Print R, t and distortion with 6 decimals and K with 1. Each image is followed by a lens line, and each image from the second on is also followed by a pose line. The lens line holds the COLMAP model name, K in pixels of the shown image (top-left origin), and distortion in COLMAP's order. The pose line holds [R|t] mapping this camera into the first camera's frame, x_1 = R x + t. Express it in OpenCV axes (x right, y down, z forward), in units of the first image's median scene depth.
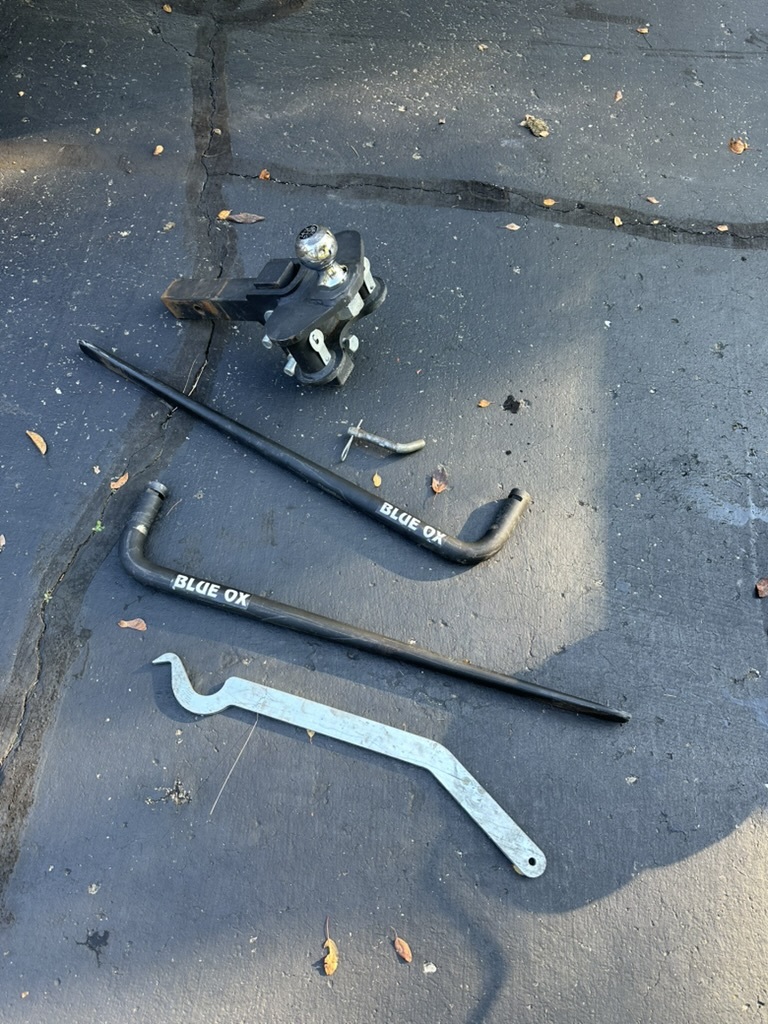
lens RADIAL K [[730.5, 0, 384.0], [0, 730.5, 512.0], [0, 0, 1]] dist [0.027905, -0.040541]
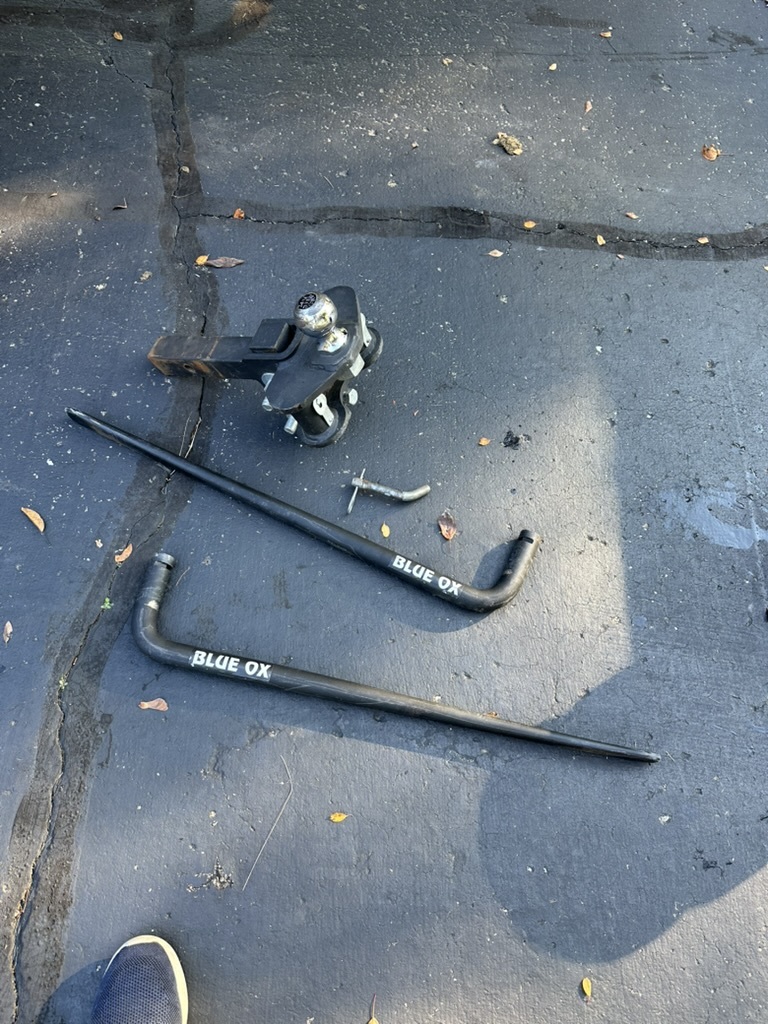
lens RADIAL K [[730.5, 0, 384.0], [0, 730.5, 512.0], [0, 0, 1]] dist [0.027905, -0.040541]
pose [[0.996341, -0.075410, 0.040232, -0.050095], [0.074217, 0.996779, 0.030377, -0.100679], [-0.042393, -0.027280, 0.998729, 0.011354]]
